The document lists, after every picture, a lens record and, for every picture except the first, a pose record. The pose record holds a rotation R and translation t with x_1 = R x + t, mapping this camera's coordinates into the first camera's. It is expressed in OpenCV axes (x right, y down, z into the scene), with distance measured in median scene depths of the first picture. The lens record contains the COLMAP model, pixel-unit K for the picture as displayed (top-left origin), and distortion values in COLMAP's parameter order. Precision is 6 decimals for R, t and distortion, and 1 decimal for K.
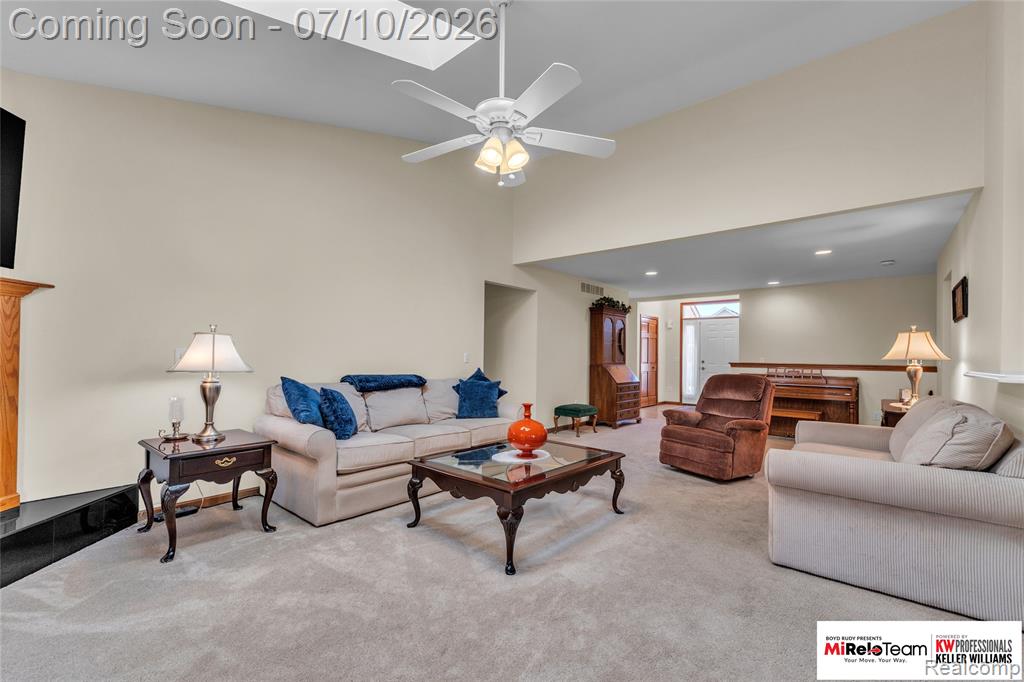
lens RADIAL K [[433.3, 0, 512.9], [0, 433.3, 353.9], [0, 0, 1]] dist [0.001869, 0.000187]
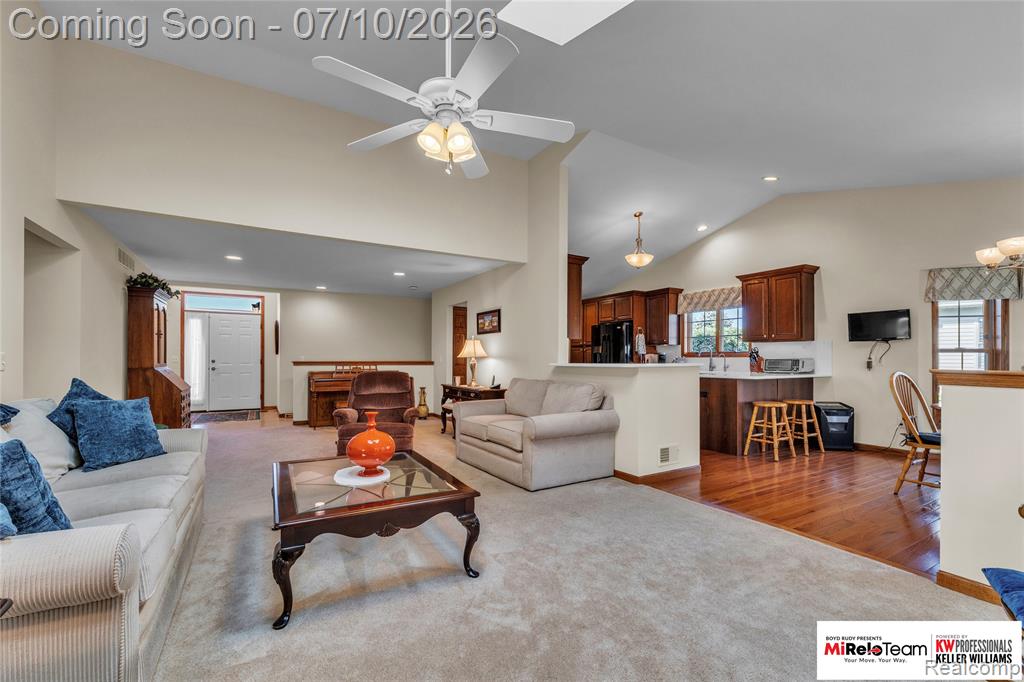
lens RADIAL K [[435.9, 0, 515.6], [0, 435.9, 357.9], [0, 0, 1]] dist [0.002472, 0.000339]
pose [[0.324901, -0.010145, 0.945694, -0.328851], [-0.003546, 0.999922, 0.011945, -0.002263], [-0.945741, -0.007234, 0.324840, 0.211658]]
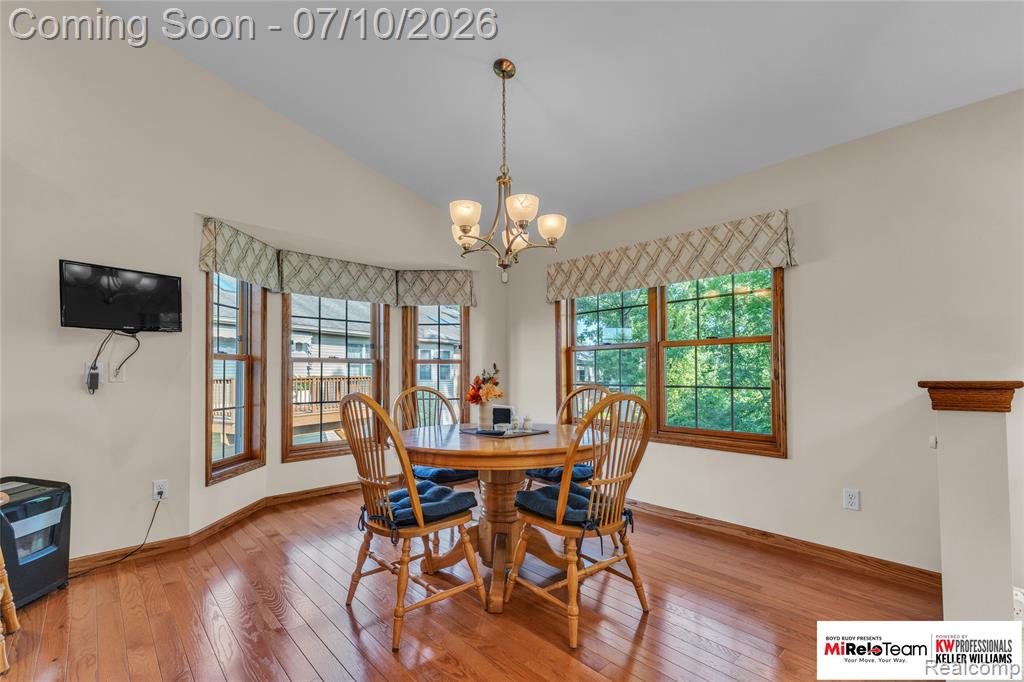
lens RADIAL K [[442.6, 0, 513.6], [0, 442.6, 362.7], [0, 0, 1]] dist [-0.000140, 0.000002]
pose [[-0.995243, -0.006868, 0.097184, 0.279601], [-0.009454, 0.999613, -0.026166, 0.008997], [-0.096967, -0.026961, -0.994922, 0.195634]]
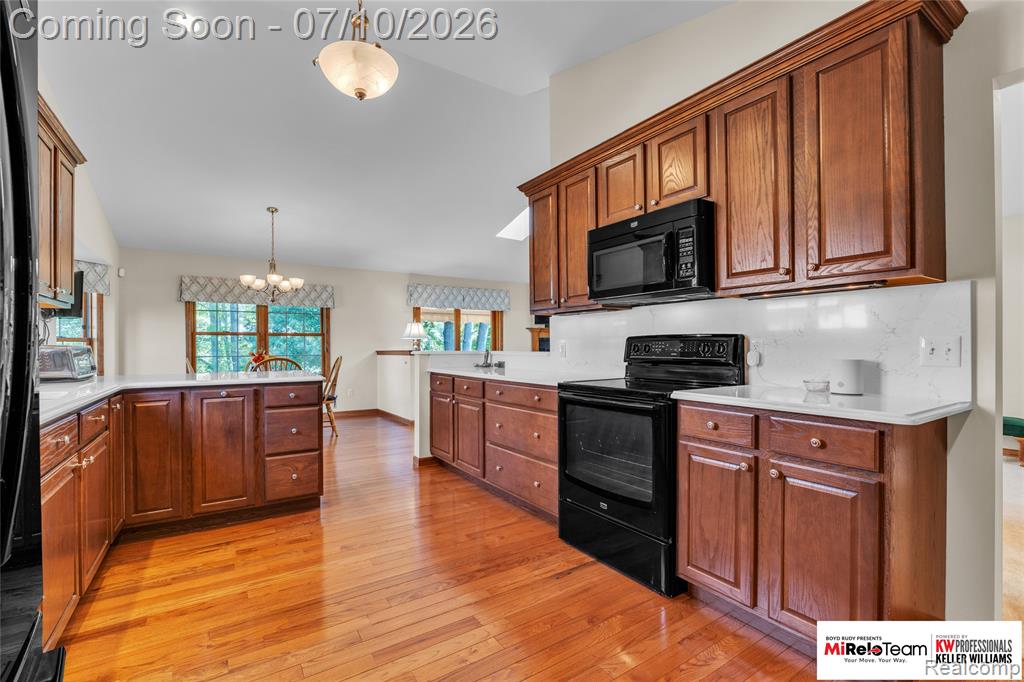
lens RADIAL K [[452.7, 0, 507.5], [0, 452.7, 345.1], [0, 0, 1]] dist [-0.001246, -0.000085]
pose [[-0.282572, -0.013474, -0.959151, 1.032311], [0.005201, 0.999865, -0.015578, 0.015767], [0.959232, -0.009391, -0.282464, 0.492064]]
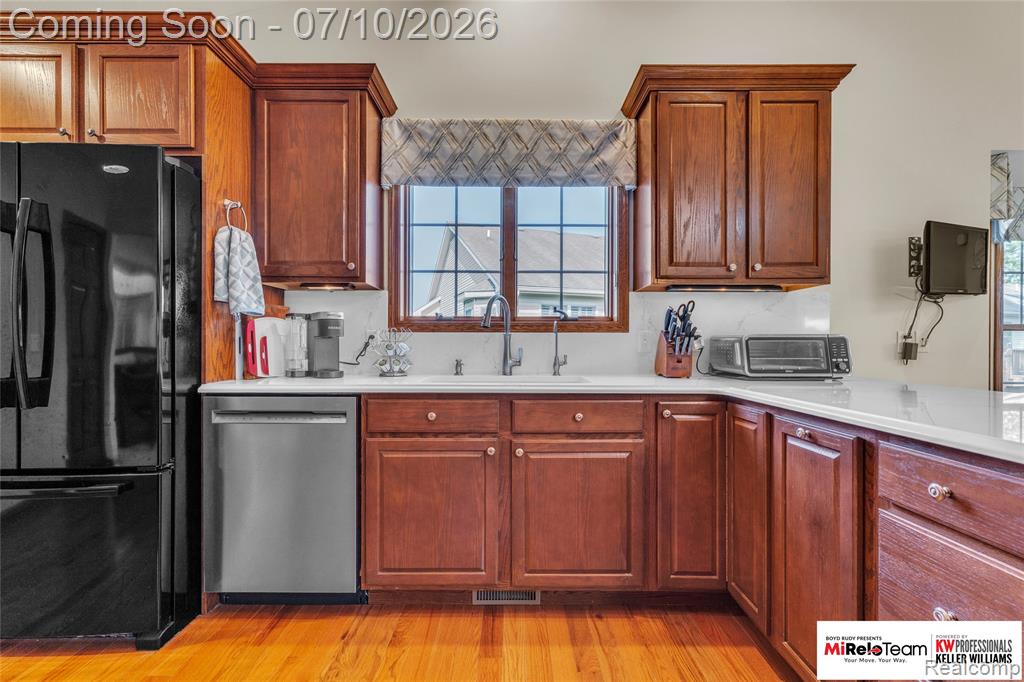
lens RADIAL K [[433.6, 0, 512.6], [0, 433.6, 346.1], [0, 0, 1]] dist [0.003290, 0.000308]
pose [[-0.651918, -0.017174, 0.758095, 0.629896], [-0.014928, 0.999840, 0.009813, 0.015854], [-0.758143, -0.004919, -0.652070, 0.329413]]
